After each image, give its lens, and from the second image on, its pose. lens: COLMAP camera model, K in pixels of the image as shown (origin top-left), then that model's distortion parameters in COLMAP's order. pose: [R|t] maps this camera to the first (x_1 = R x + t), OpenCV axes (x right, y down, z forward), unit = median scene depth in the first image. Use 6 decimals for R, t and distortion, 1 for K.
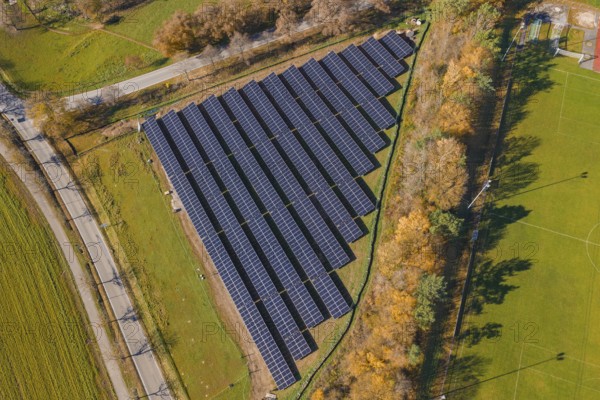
lens RADIAL K [[495.9, 0, 300.0], [0, 495.9, 200.0], [0, 0, 1]] dist [0.006166, 0.001942]
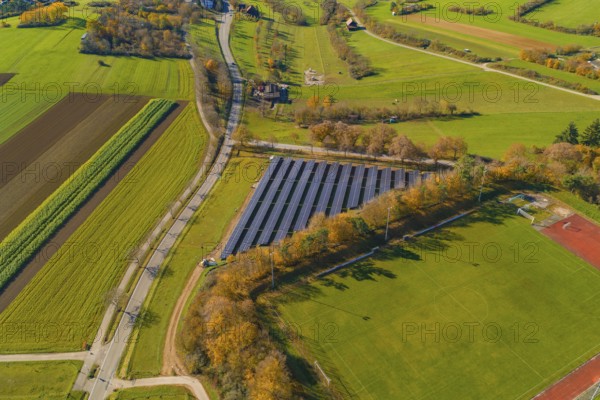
lens RADIAL K [[495.9, 0, 300.0], [0, 495.9, 200.0], [0, 0, 1]] dist [0.006166, 0.001942]
pose [[0.752256, 0.379173, -0.538831, 0.844133], [-0.604152, 0.723269, -0.334488, 0.547028], [0.262891, 0.577156, 0.773162, -0.269514]]
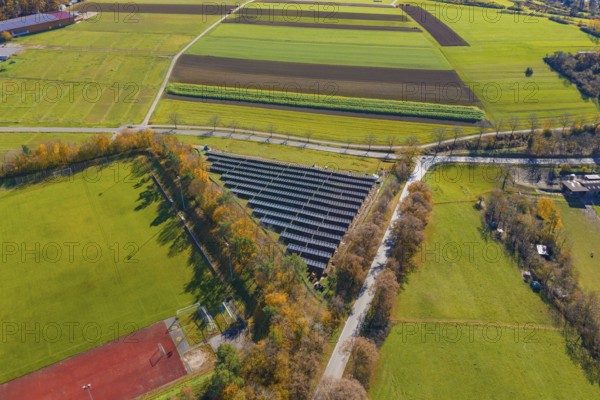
lens RADIAL K [[495.9, 0, 300.0], [0, 495.9, 200.0], [0, 0, 1]] dist [0.006166, 0.001942]
pose [[-0.657018, 0.425311, -0.622444, 1.007671], [-0.692002, -0.012666, 0.721785, -1.306729], [0.299099, 0.904958, 0.302638, 0.564846]]
